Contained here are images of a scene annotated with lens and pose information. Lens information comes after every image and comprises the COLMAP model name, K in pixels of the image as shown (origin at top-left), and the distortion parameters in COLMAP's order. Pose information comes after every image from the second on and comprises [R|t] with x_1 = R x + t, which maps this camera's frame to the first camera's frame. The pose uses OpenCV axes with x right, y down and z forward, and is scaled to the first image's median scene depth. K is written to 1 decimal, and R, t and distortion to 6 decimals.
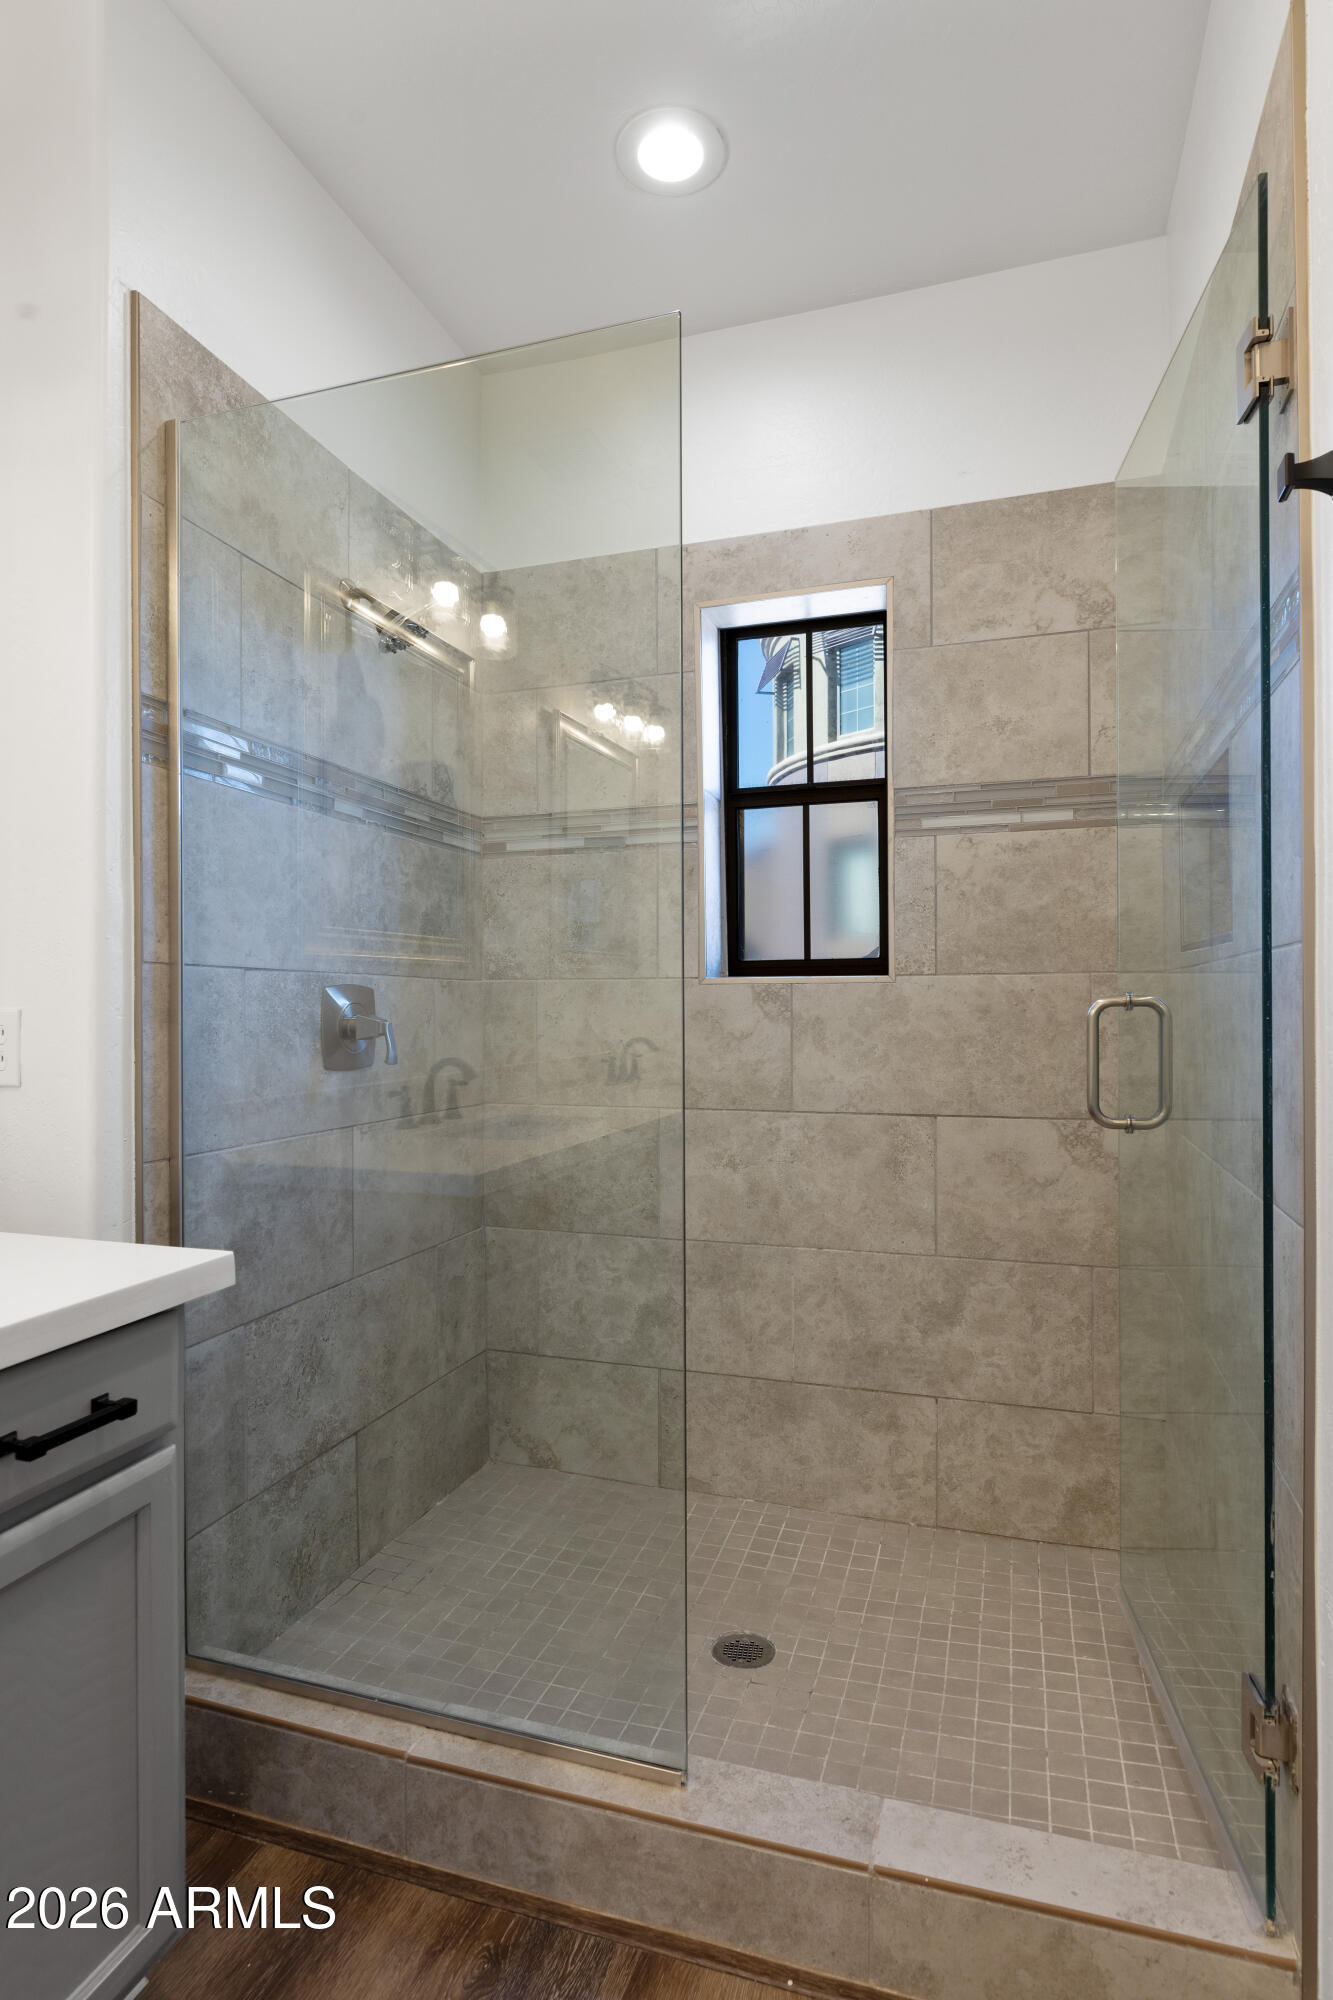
lens RADIAL K [[1081.4, 0, 660.8], [0, 1081.4, 1003.7], [0, 0, 1]] dist [0.003091, -0.001334]
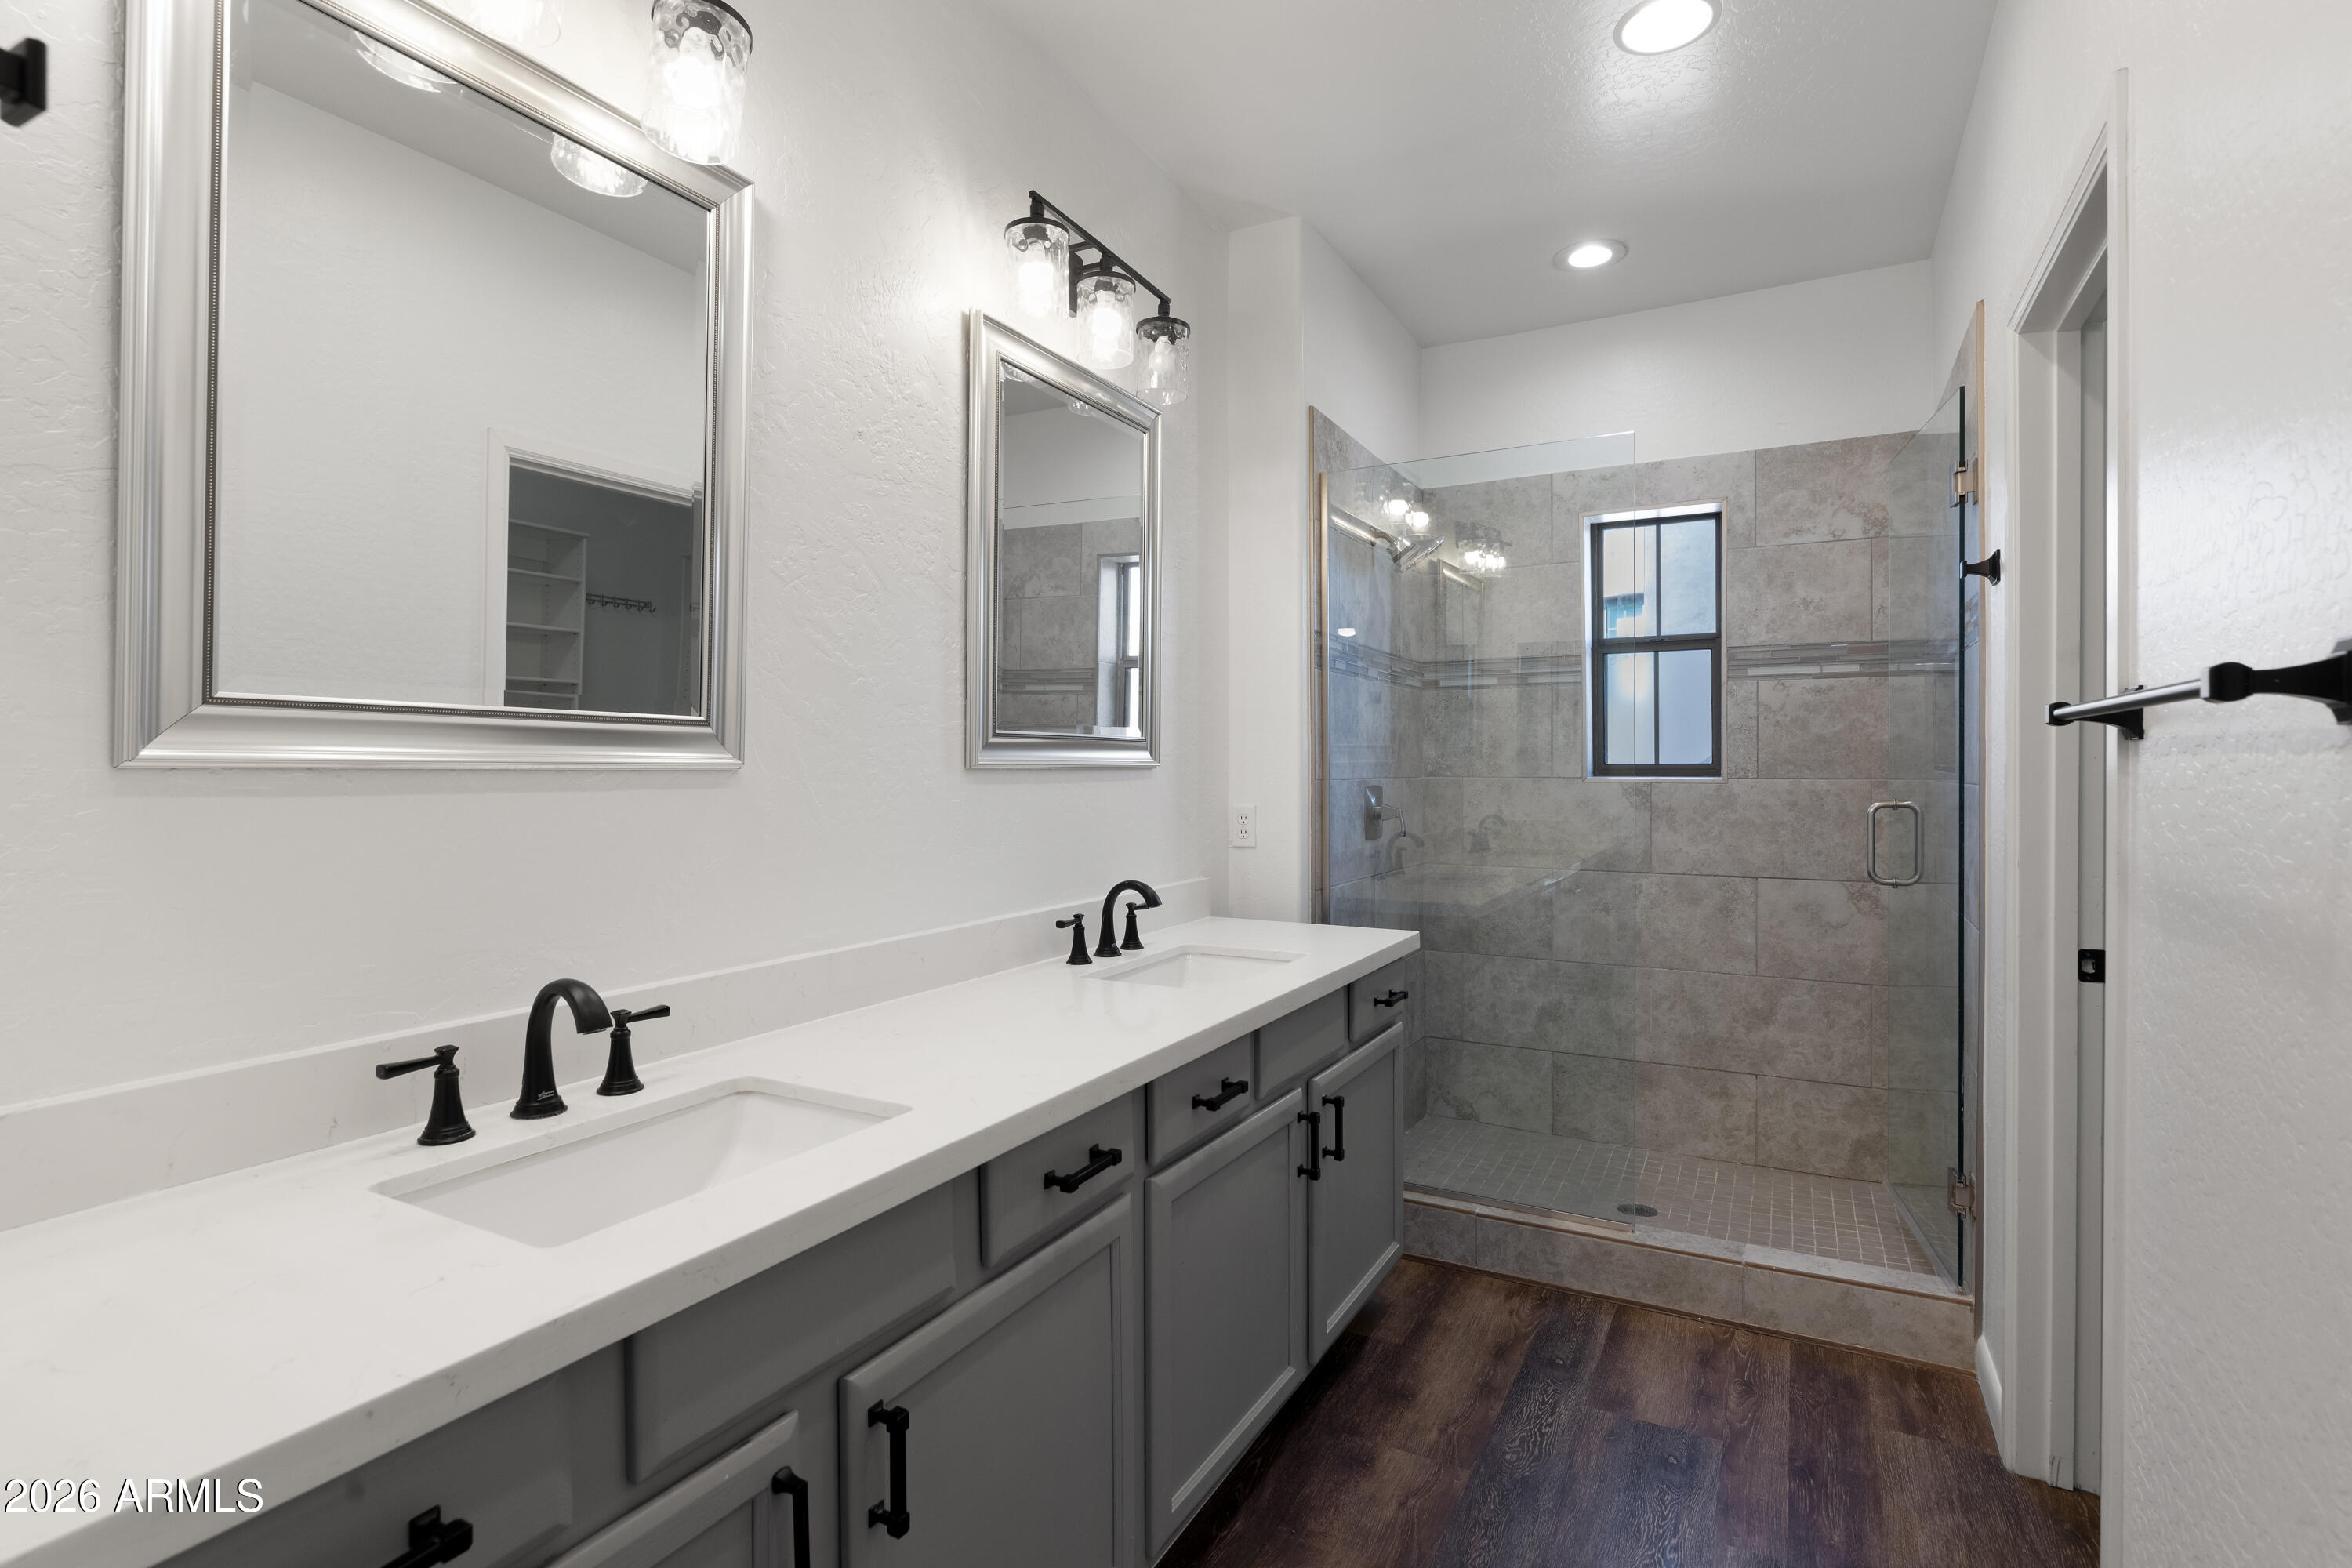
lens RADIAL K [[1198.2, 0, 1245.7], [0, 1198.2, 755.7], [0, 0, 1]] dist [-0.000495, 0.000871]
pose [[0.993820, 0.007607, -0.110742, -0.246488], [-0.008226, 0.999953, -0.005126, -0.044288], [0.110698, 0.006005, 0.993836, -0.657874]]
